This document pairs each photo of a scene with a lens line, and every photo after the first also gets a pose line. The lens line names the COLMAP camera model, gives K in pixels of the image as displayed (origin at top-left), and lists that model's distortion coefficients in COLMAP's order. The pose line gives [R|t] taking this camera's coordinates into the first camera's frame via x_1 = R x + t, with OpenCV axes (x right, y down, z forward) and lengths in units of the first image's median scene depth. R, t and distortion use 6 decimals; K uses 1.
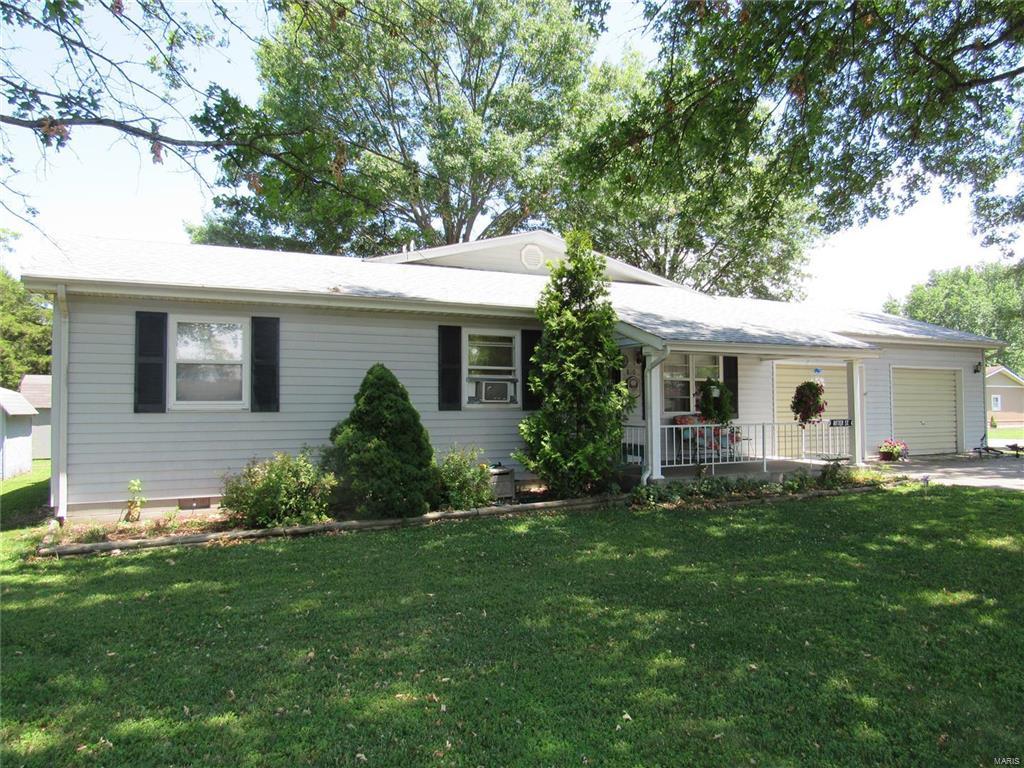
lens RADIAL K [[731.2, 0, 509.0], [0, 731.2, 384.9], [0, 0, 1]] dist [-0.029771, 0.007702]
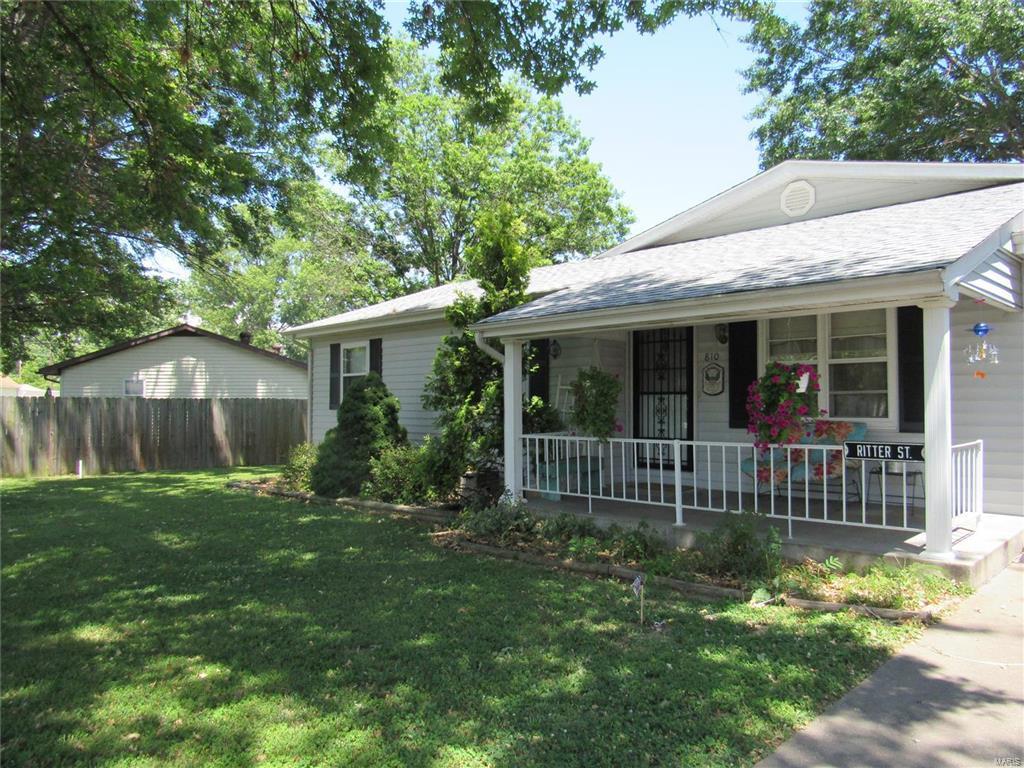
lens RADIAL K [[731.2, 0, 509.0], [0, 731.2, 384.9], [0, 0, 1]] dist [-0.029771, 0.007702]
pose [[0.310585, -0.023832, -0.950247, 0.952782], [0.024937, 0.999546, -0.016918, 0.017642], [0.950218, -0.018442, 0.311038, 0.790416]]
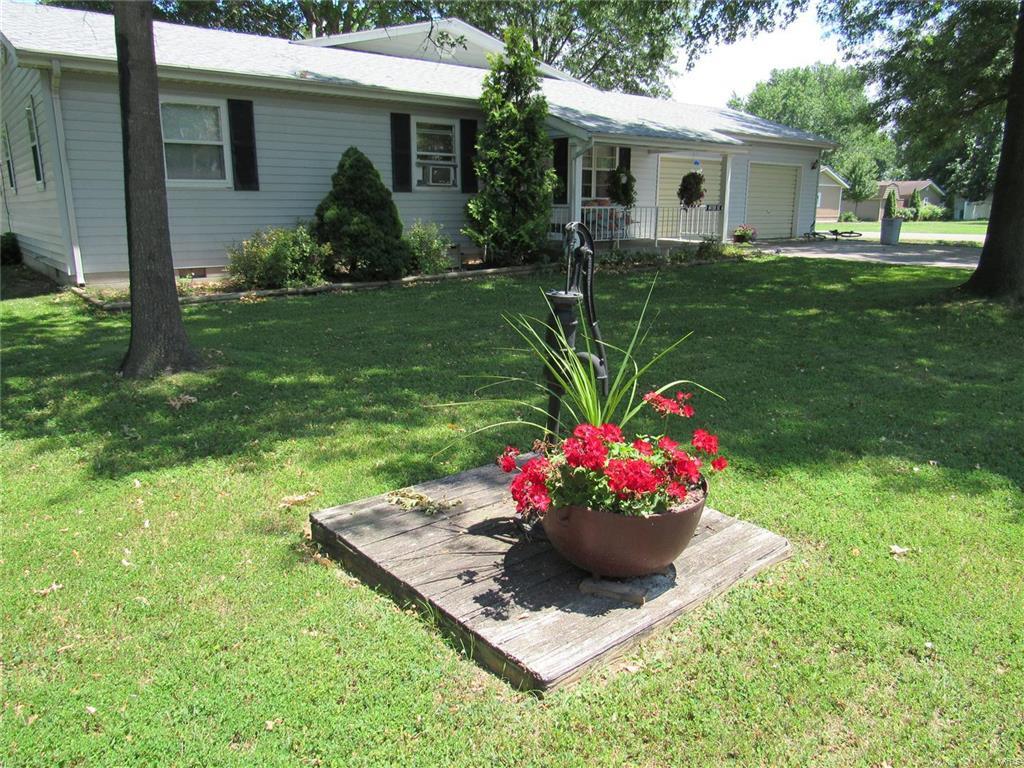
lens RADIAL K [[736.5, 0, 505.3], [0, 736.5, 382.2], [0, 0, 1]] dist [-0.028550, 0.024711]
pose [[0.978093, -0.040369, 0.204214, -0.182492], [-0.015518, 0.964146, 0.264917, 0.016165], [-0.207587, -0.262283, 0.942399, -0.203313]]
